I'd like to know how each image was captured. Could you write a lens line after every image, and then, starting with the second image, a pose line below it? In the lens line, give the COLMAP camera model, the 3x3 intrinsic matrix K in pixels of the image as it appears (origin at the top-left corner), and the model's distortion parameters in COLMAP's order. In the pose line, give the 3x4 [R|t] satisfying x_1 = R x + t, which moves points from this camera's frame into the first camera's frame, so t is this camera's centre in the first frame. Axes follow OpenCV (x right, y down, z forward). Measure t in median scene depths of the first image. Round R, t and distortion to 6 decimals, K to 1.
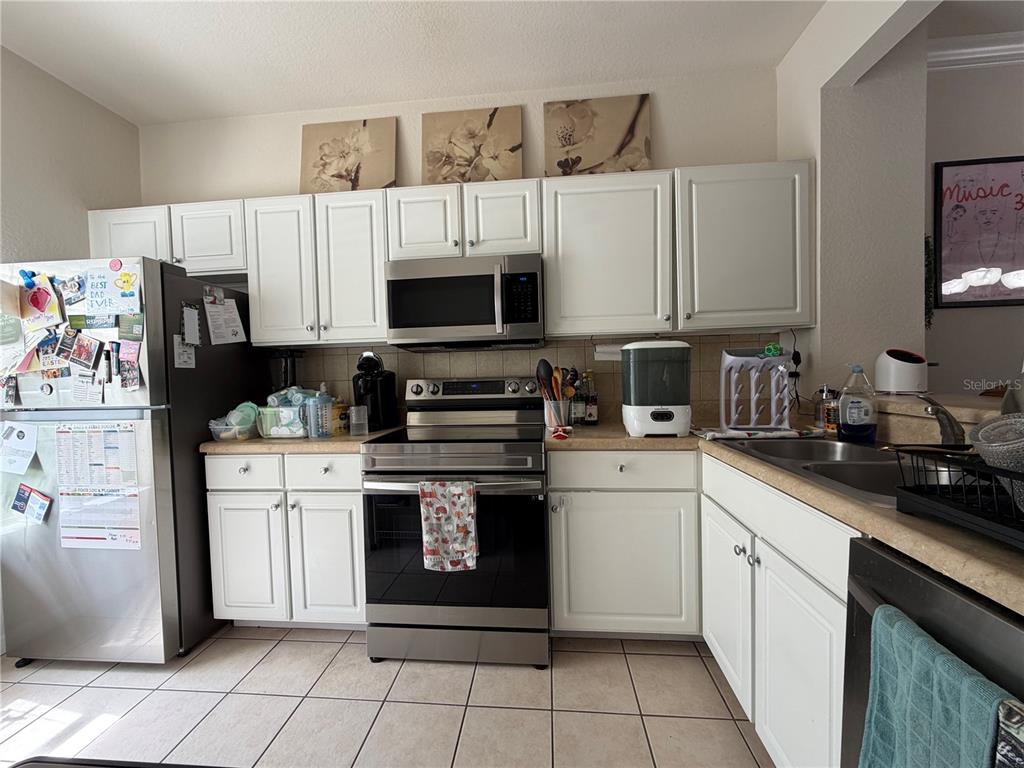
lens RADIAL K [[407.6, 0, 509.8], [0, 407.6, 385.4], [0, 0, 1]] dist [-0.000551, 0.000150]
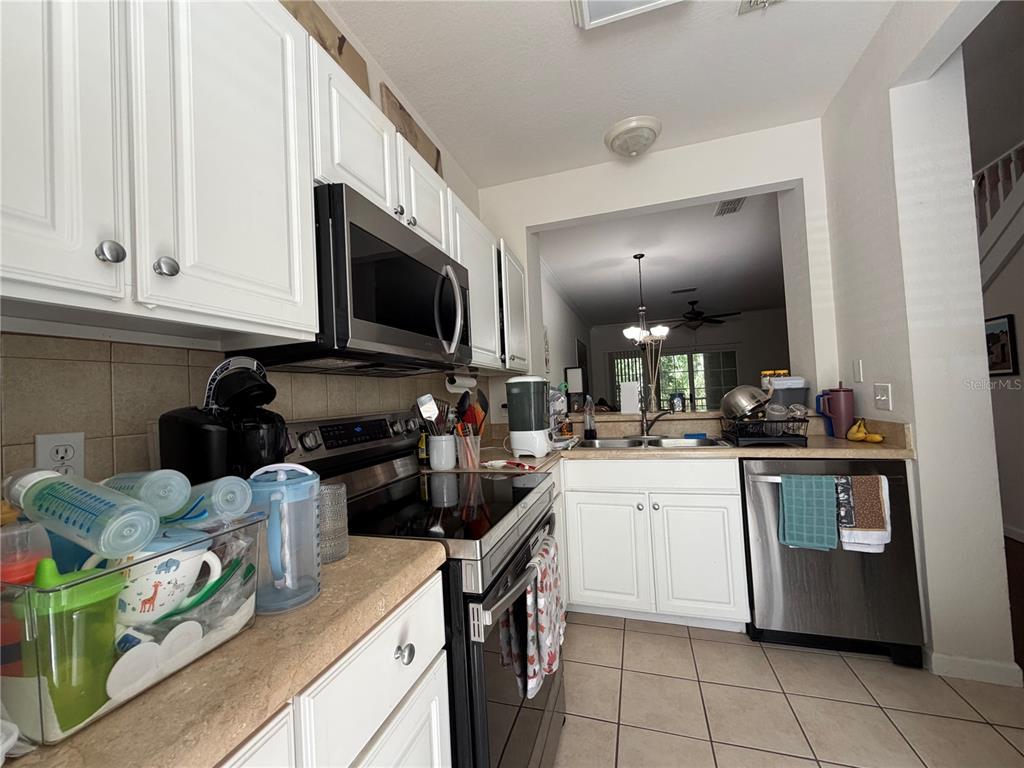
lens RADIAL K [[407.6, 0, 509.9], [0, 407.6, 383.8], [0, 0, 1]] dist [-0.000551, 0.000150]
pose [[0.208589, 0.045335, 0.976952, -0.650209], [0.079522, 0.994831, -0.063143, -0.010330], [-0.974765, 0.090860, 0.203905, 0.642226]]
